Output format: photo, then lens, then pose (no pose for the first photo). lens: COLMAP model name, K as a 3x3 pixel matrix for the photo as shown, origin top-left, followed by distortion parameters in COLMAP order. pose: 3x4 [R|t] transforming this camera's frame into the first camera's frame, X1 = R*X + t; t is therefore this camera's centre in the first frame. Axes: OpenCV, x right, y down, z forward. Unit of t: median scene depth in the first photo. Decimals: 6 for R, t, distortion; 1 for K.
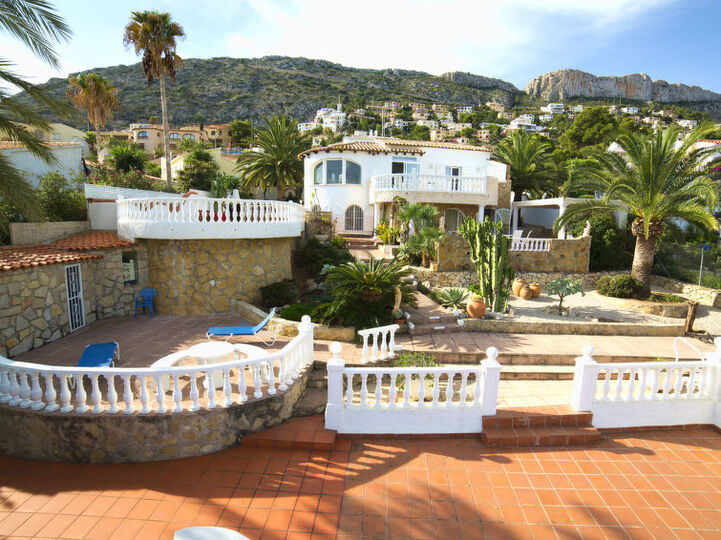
lens RADIAL K [[376.0, 0, 360.5], [0, 376.0, 270.0], [0, 0, 1]] dist [-0.121552, 0.047042]
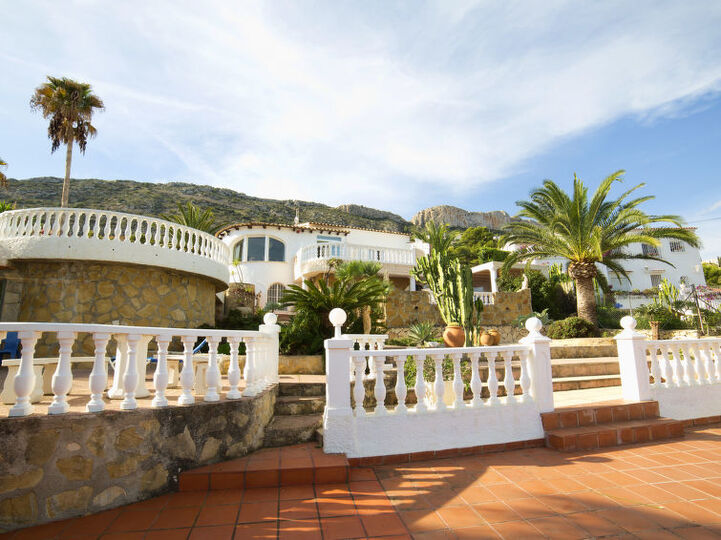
lens RADIAL K [[375.0, 0, 349.6], [0, 375.0, 270.3], [0, 0, 1]] dist [-0.113732, 0.040117]
pose [[0.973291, 0.016168, 0.229003, -0.116018], [0.057146, 0.949056, -0.309882, 0.196111], [-0.222347, 0.314692, 0.922784, 0.204321]]
